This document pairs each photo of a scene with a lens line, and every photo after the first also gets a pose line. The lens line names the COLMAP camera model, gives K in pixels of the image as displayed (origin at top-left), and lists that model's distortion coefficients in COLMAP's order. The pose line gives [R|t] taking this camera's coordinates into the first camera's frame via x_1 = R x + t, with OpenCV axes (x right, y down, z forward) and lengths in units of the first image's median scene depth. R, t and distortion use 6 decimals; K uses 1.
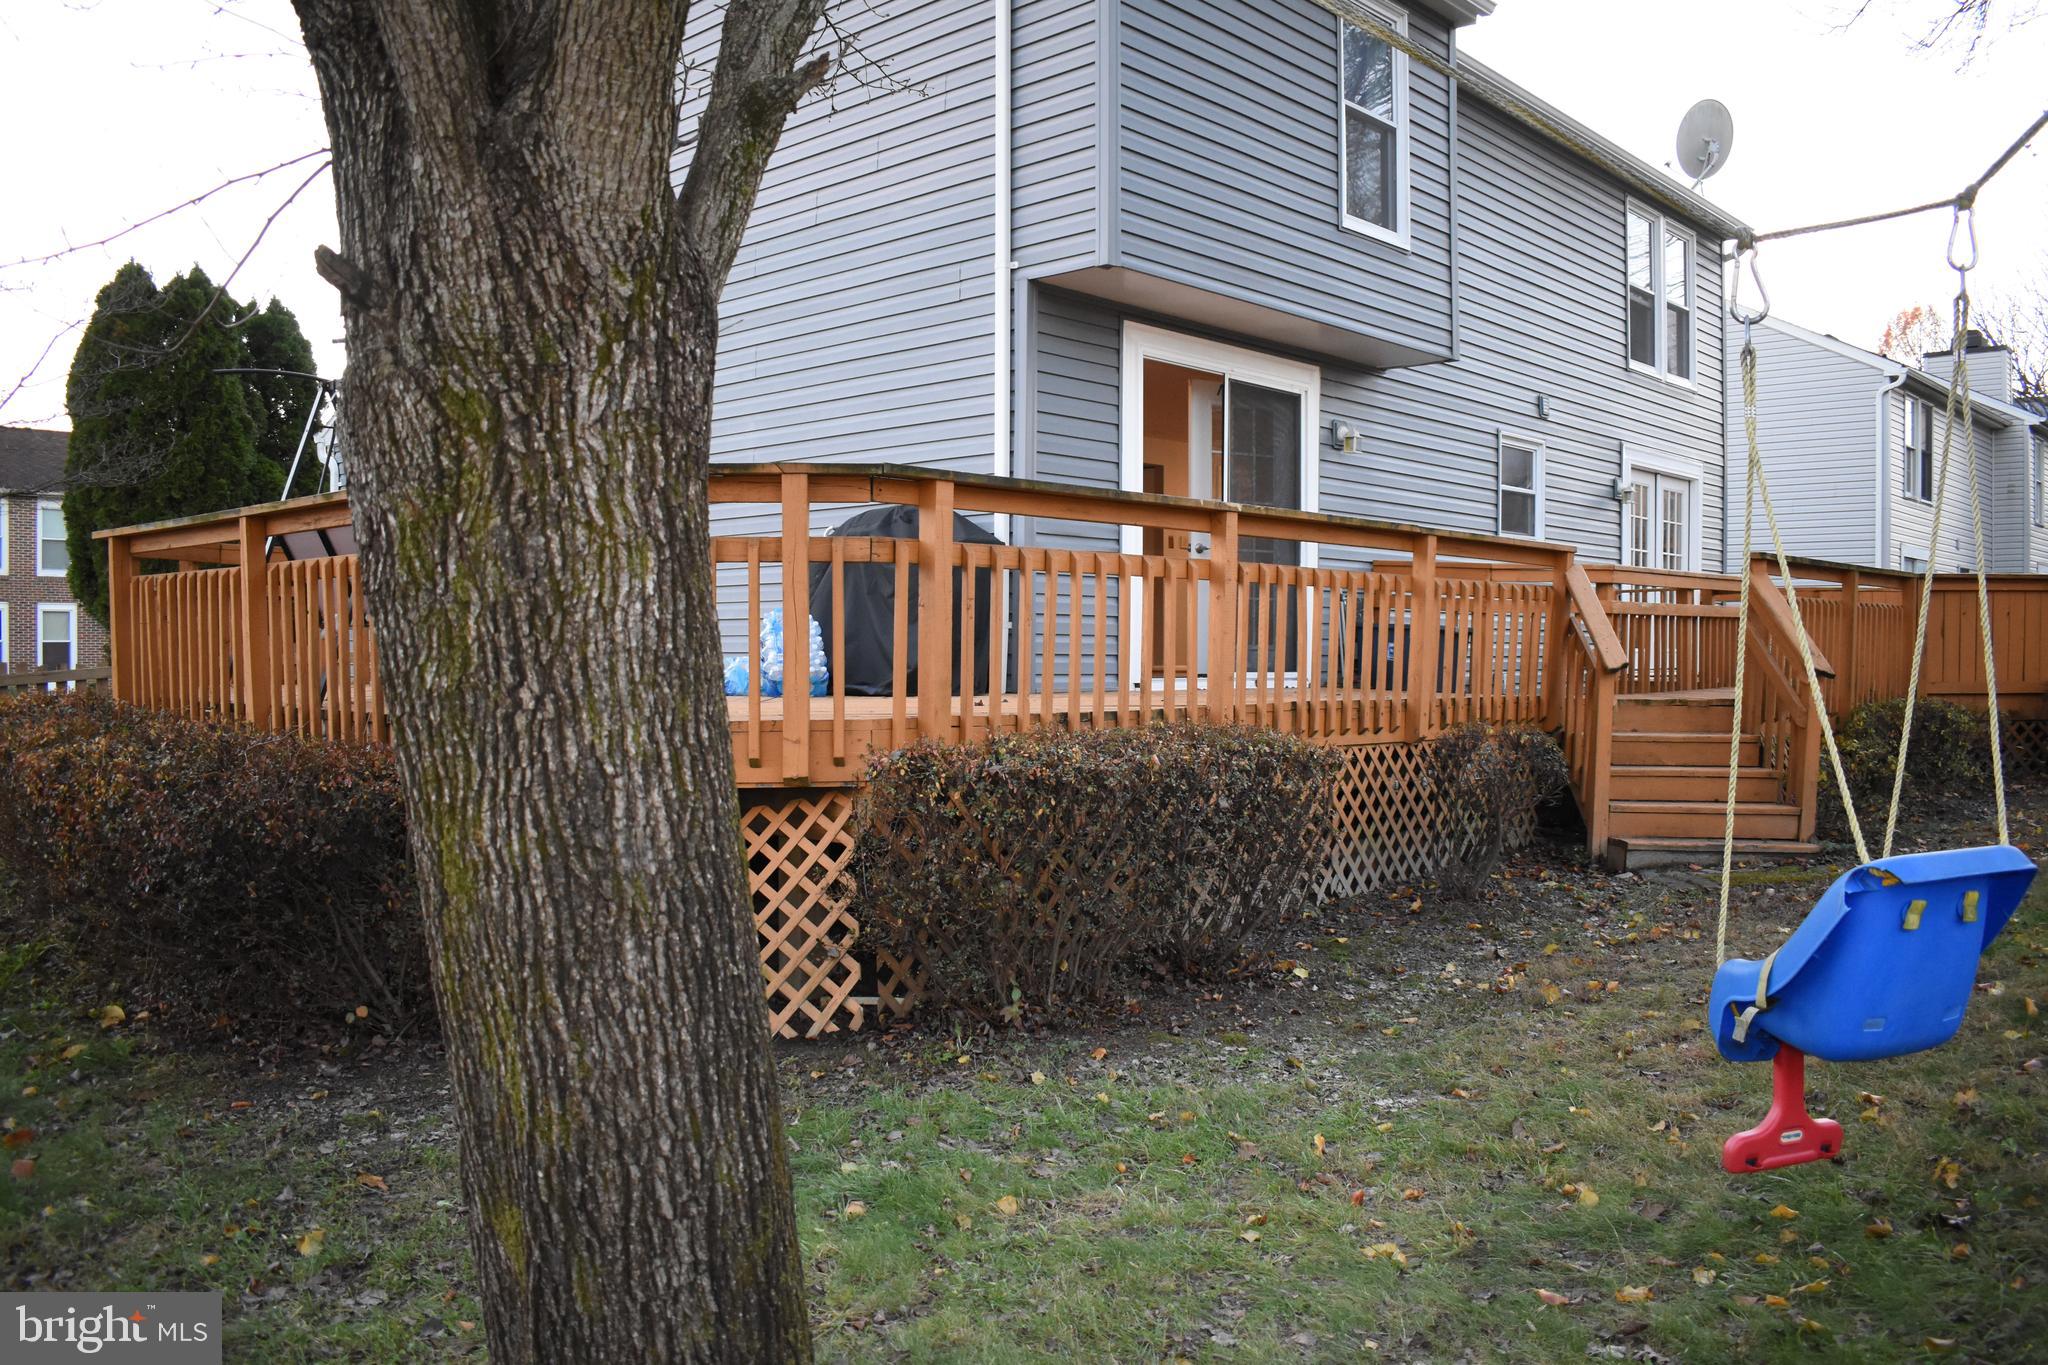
lens RADIAL K [[1600.7, 0, 1024.0], [0, 1600.7, 682.5], [0, 0, 1]] dist [-0.093573, 0.013470]
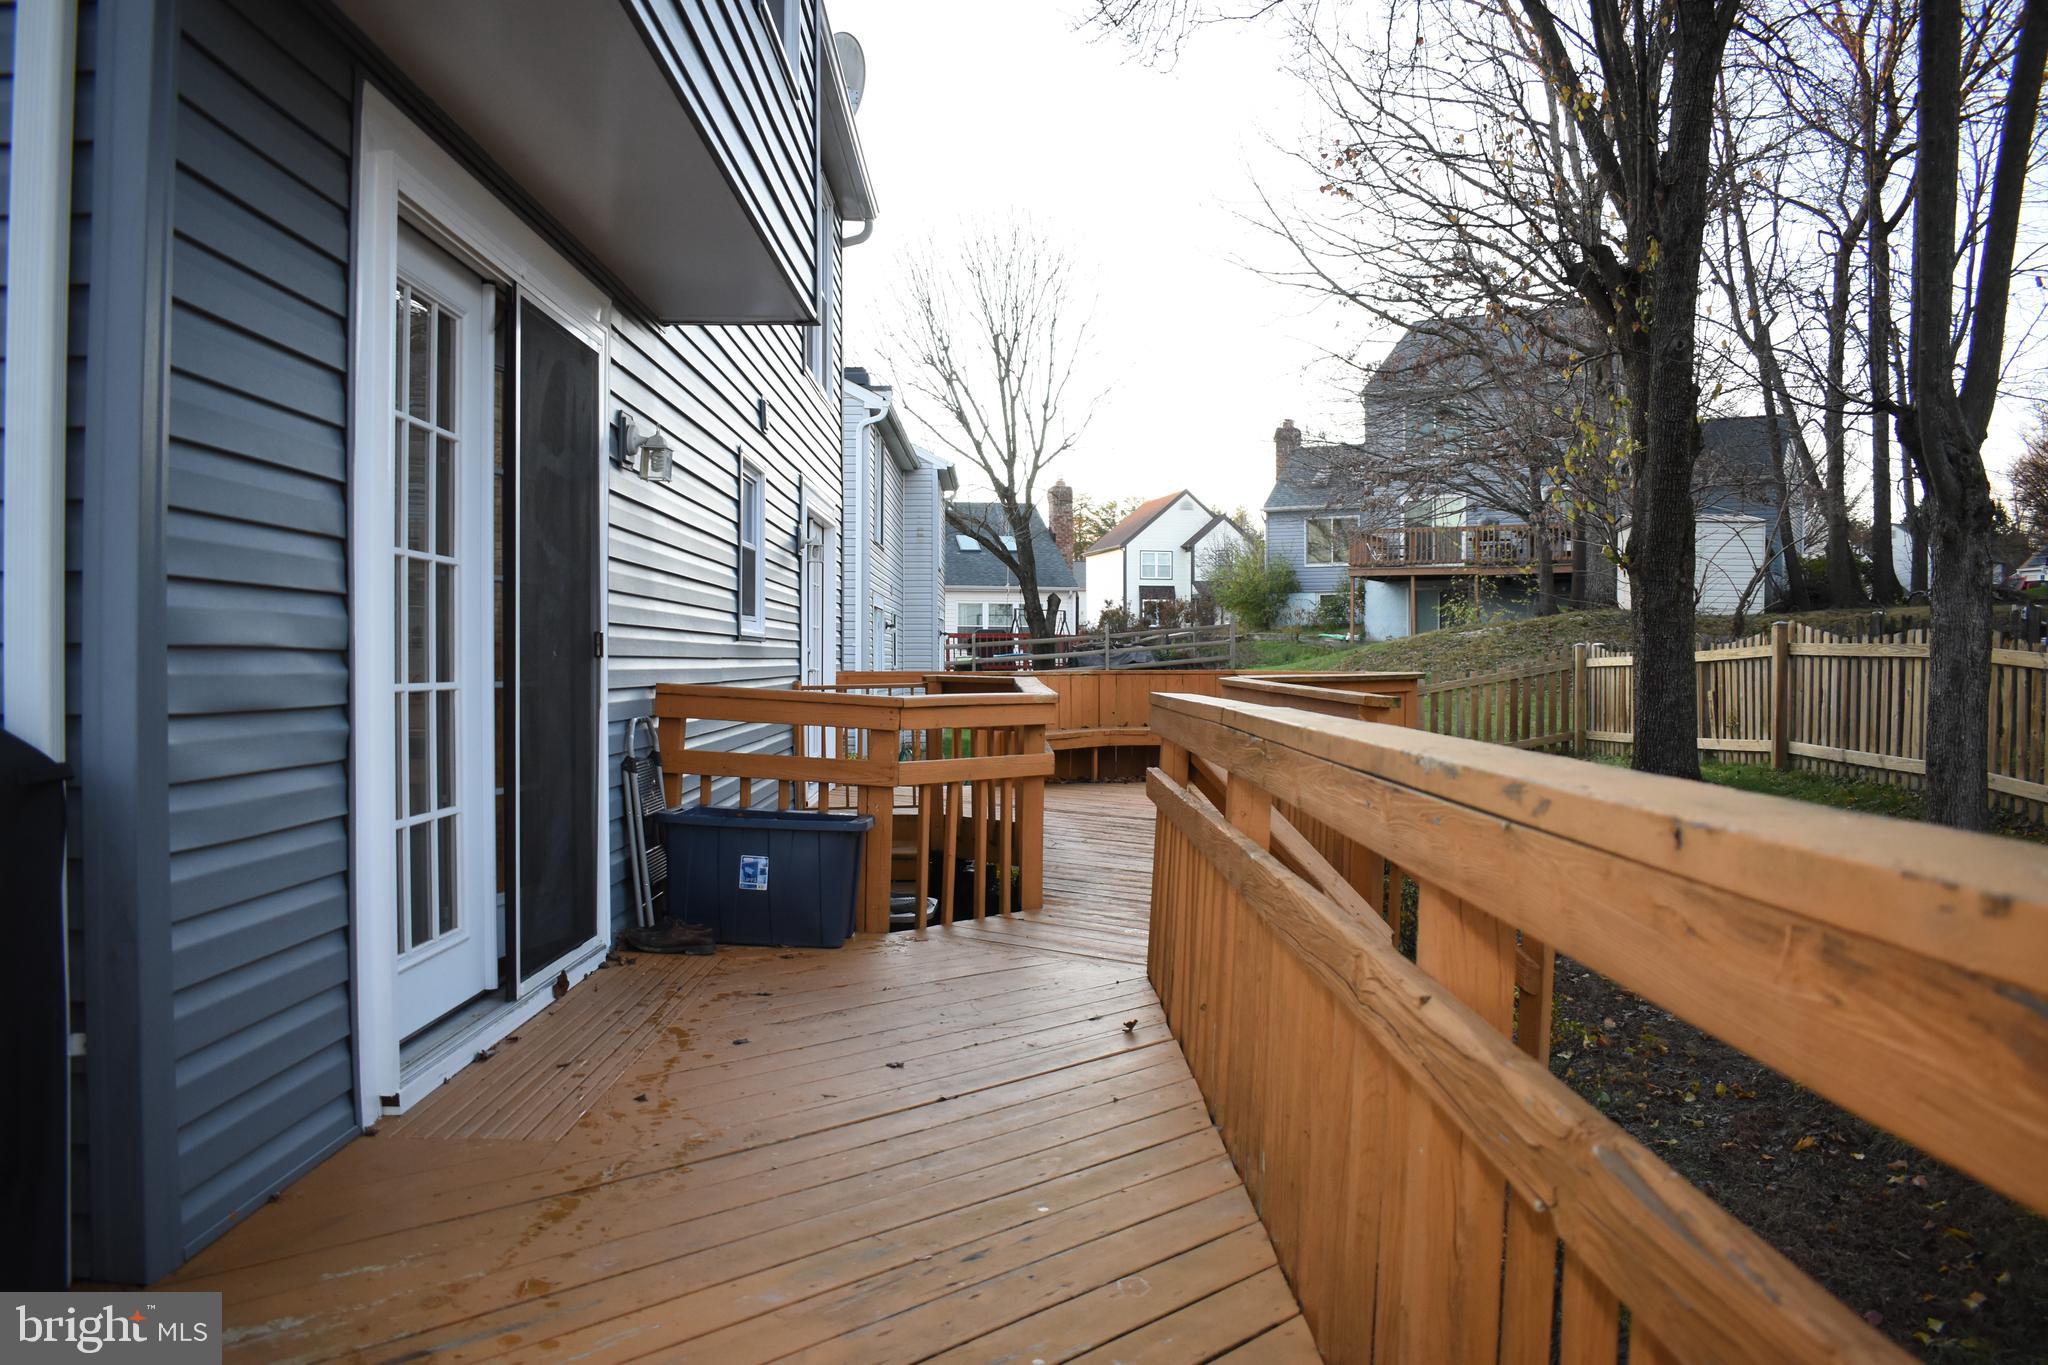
lens RADIAL K [[1600.7, 0, 1024.0], [0, 1600.7, 682.5], [0, 0, 1]] dist [-0.093573, 0.013470]
pose [[0.719633, -0.013906, 0.694215, -0.052540], [0.016805, 0.999855, 0.002607, -0.067801], [-0.694151, 0.009790, 0.719763, 0.475900]]
